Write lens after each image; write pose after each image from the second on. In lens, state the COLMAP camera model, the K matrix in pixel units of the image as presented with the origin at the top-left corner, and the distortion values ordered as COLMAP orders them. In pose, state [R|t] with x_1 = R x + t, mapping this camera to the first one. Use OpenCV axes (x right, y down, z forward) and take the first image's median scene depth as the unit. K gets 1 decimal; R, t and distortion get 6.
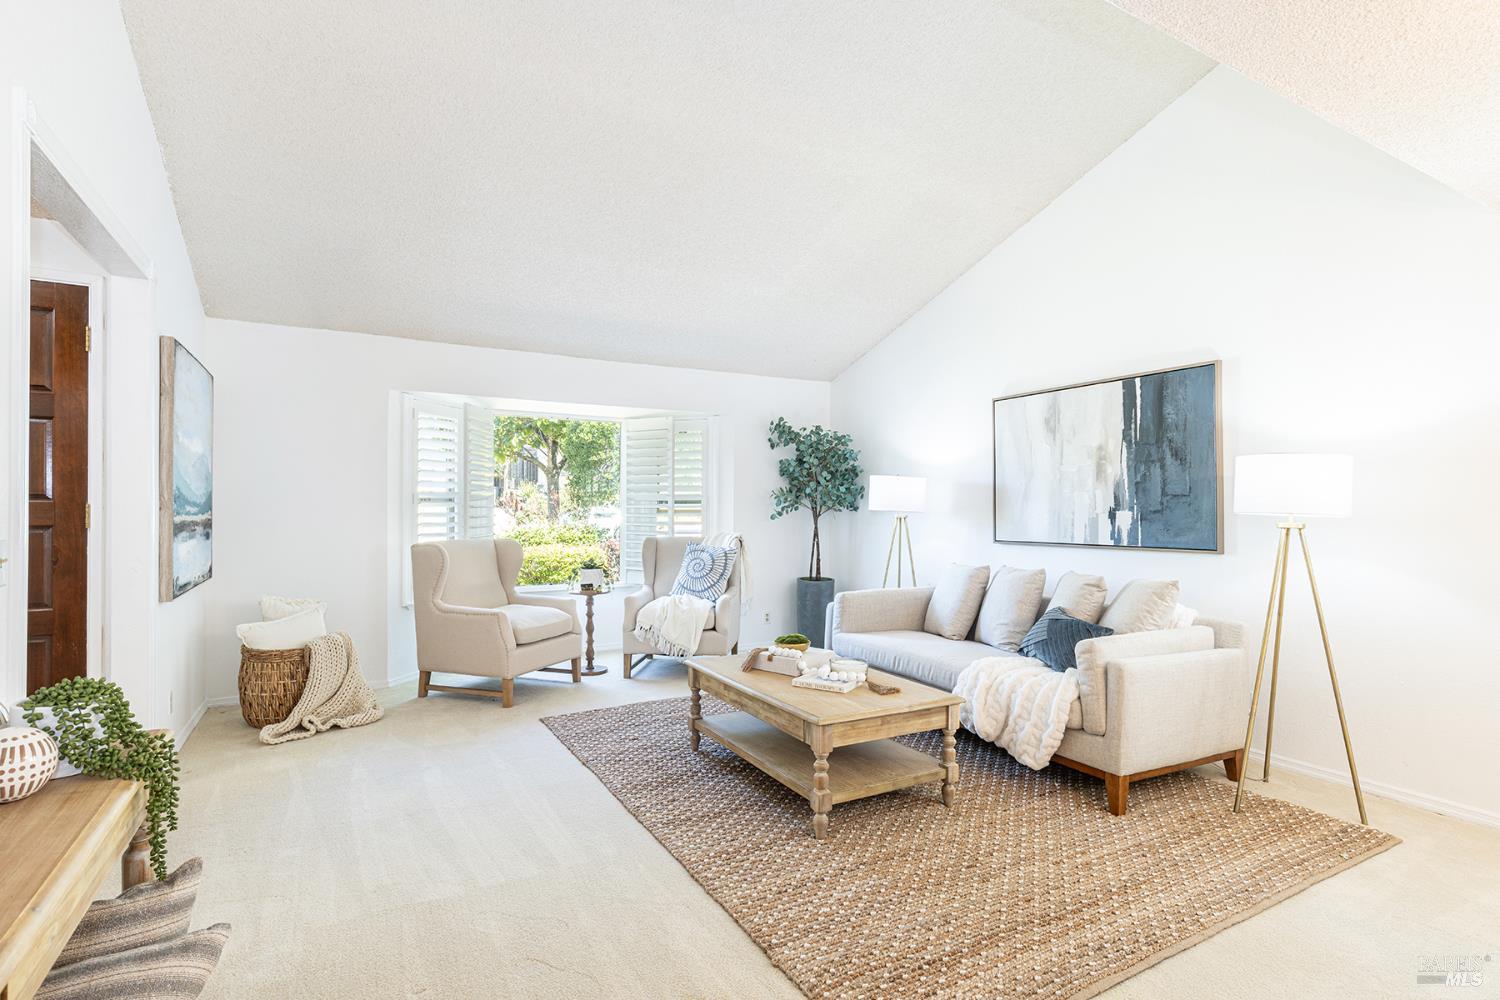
lens RADIAL K [[739.3, 0, 756.6], [0, 739.3, 504.5], [0, 0, 1]] dist [-0.002956, -0.000606]
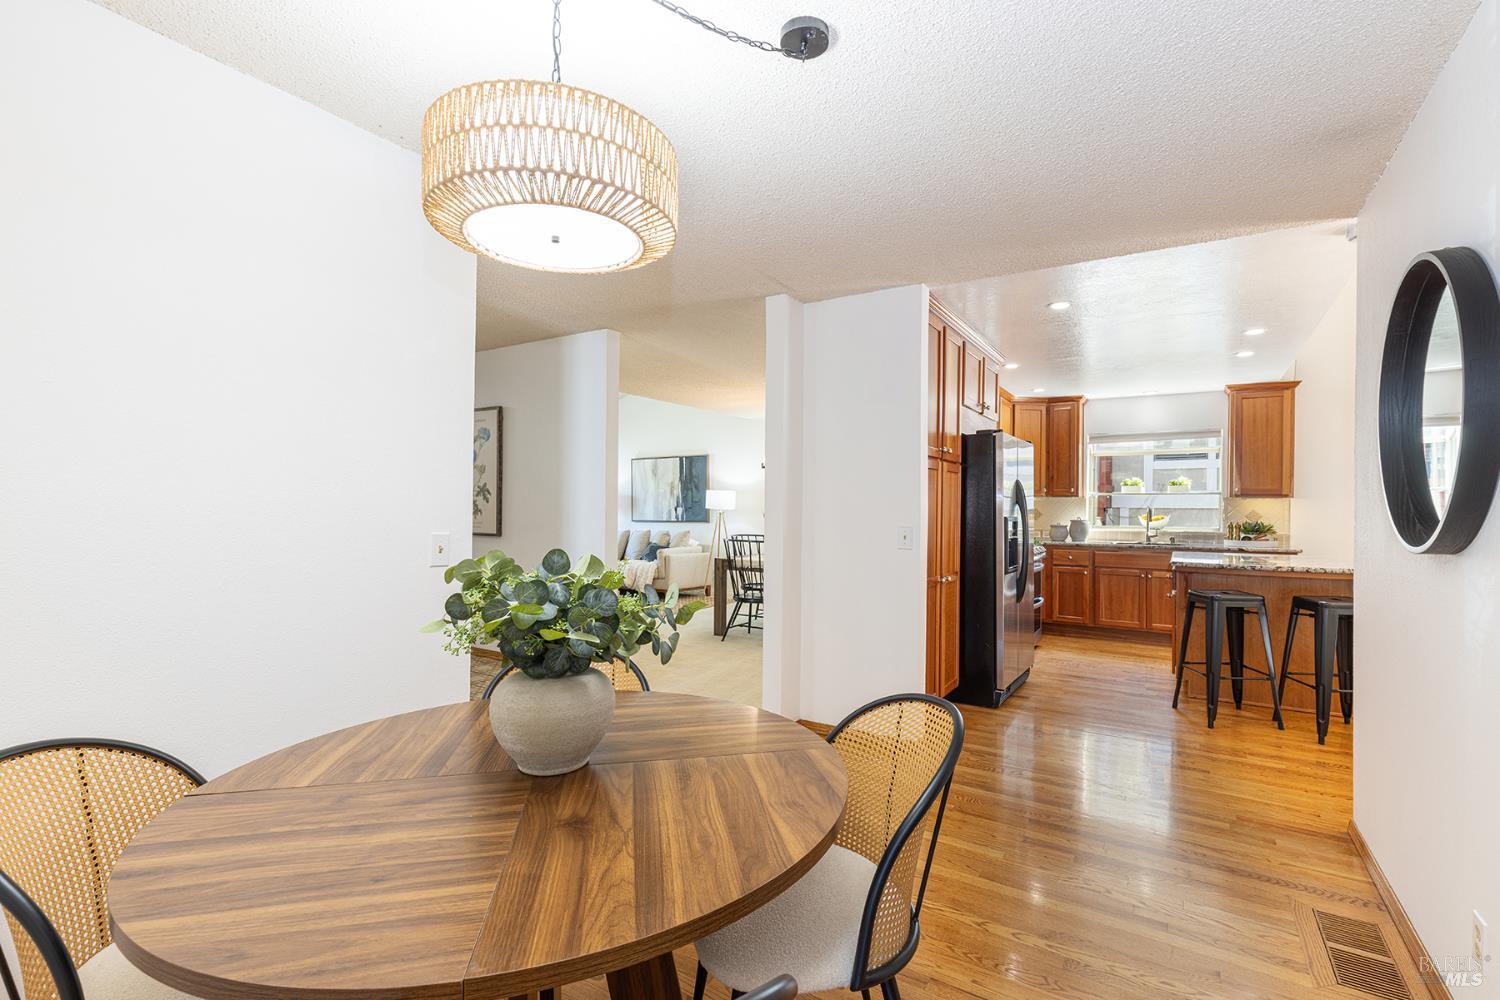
lens RADIAL K [[676.2, 0, 753.4], [0, 676.2, 507.2], [0, 0, 1]] dist [0.007743, -0.001303]
pose [[0.885052, -0.006776, 0.465443, -0.388300], [0.002272, 0.999945, 0.010238, -0.016687], [-0.465486, -0.008004, 0.885019, -1.250324]]
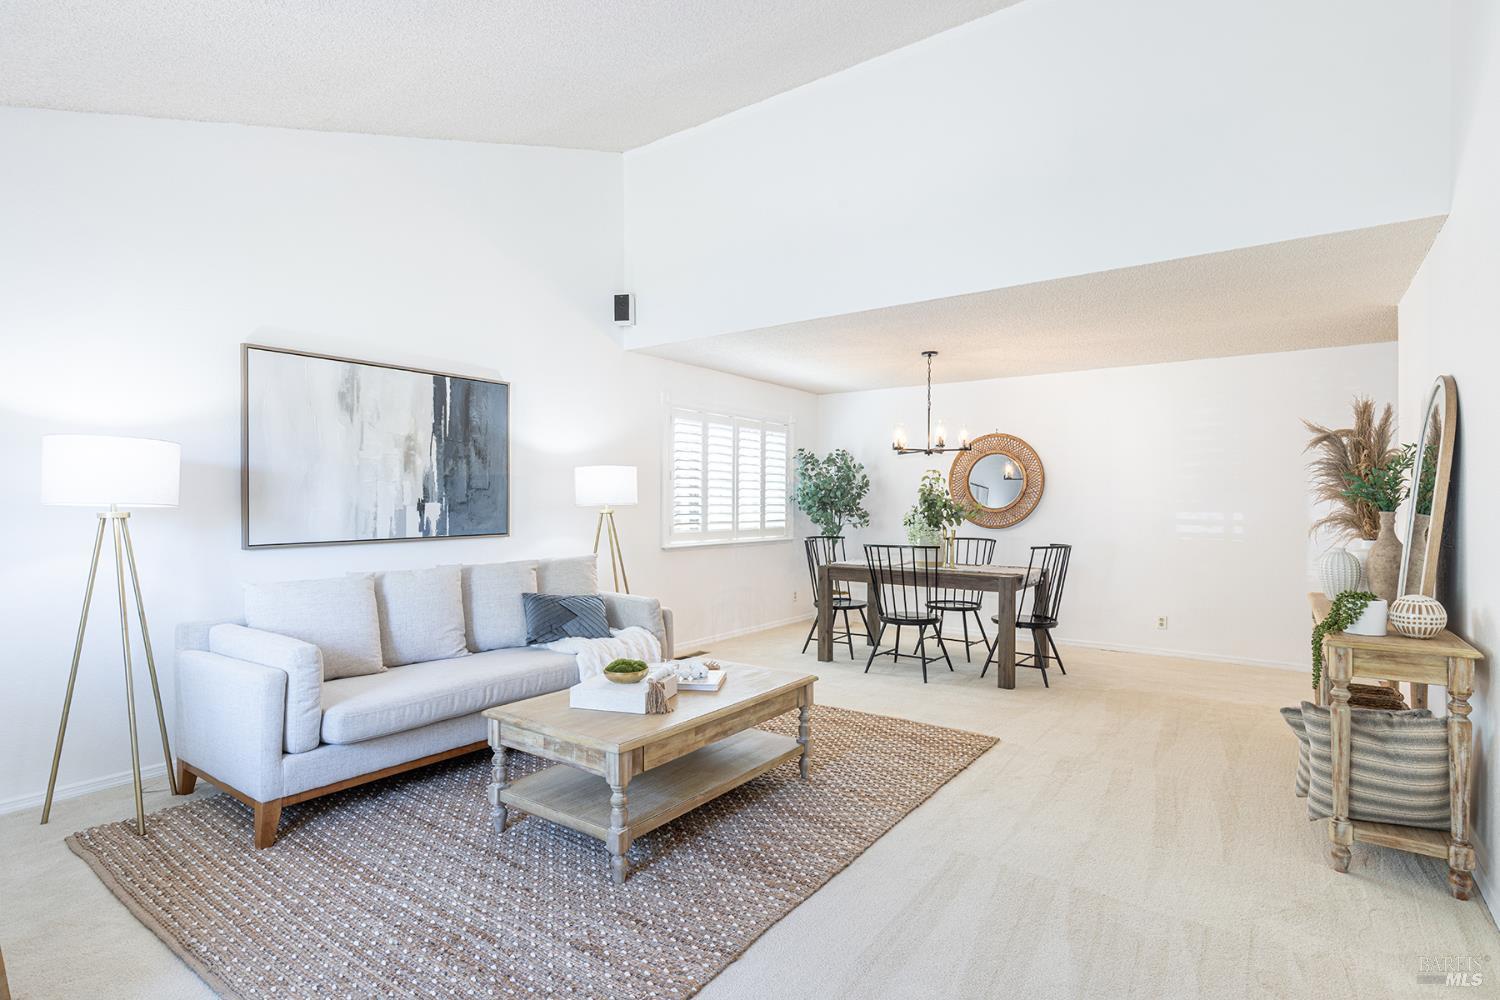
lens RADIAL K [[739.3, 0, 757.8], [0, 739.3, 505.7], [0, 0, 1]] dist [-0.002956, -0.000606]
pose [[-0.407421, -0.011558, 0.913167, -0.634786], [-0.010675, 0.999912, 0.007894, -0.000026], [-0.913178, -0.006532, -0.407508, 1.022691]]
